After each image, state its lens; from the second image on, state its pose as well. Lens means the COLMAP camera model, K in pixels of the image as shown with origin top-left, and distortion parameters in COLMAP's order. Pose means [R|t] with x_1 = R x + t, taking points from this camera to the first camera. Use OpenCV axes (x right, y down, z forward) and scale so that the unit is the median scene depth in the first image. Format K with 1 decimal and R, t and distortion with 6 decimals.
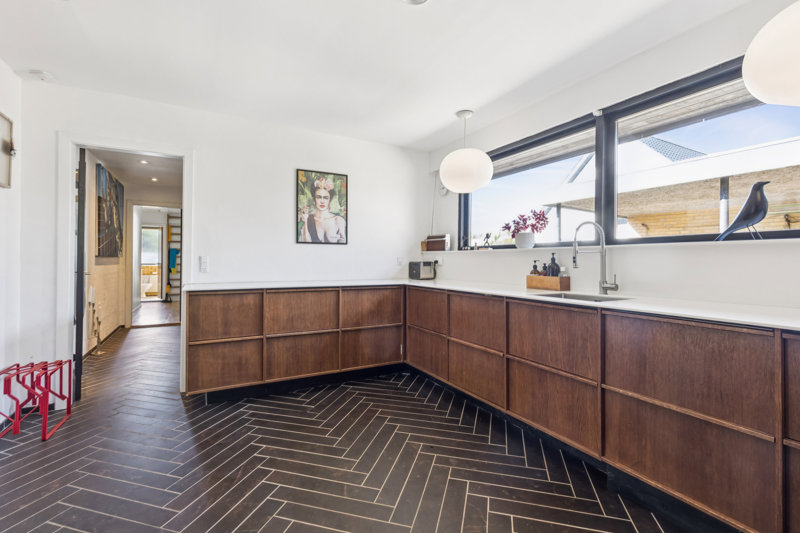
lens RADIAL K [[363.9, 0, 401.6], [0, 363.9, 259.7], [0, 0, 1]] dist [-0.000573, -0.000121]
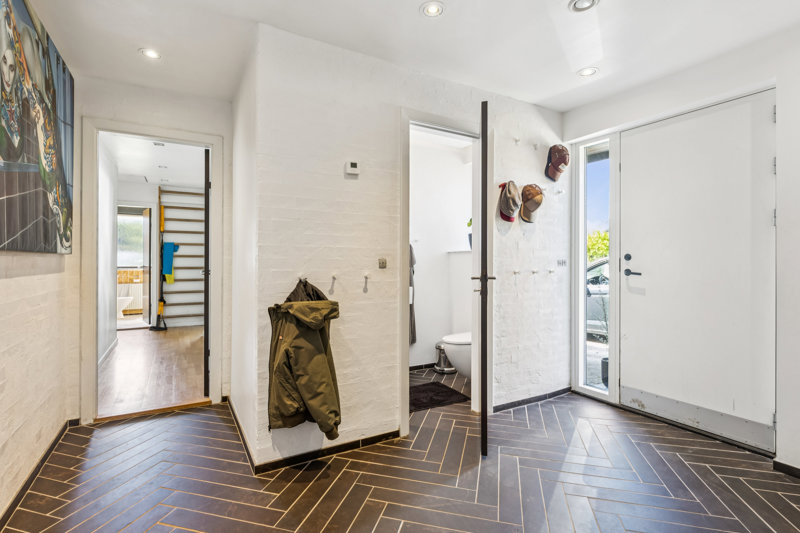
lens RADIAL K [[387.6, 0, 396.9], [0, 387.6, 261.8], [0, 0, 1]] dist [-0.002417, -0.000096]
pose [[0.999968, -0.003205, 0.007396, -0.246085], [0.003168, 0.999982, 0.005013, 0.000029], [-0.007412, -0.004990, 0.999960, 0.340916]]
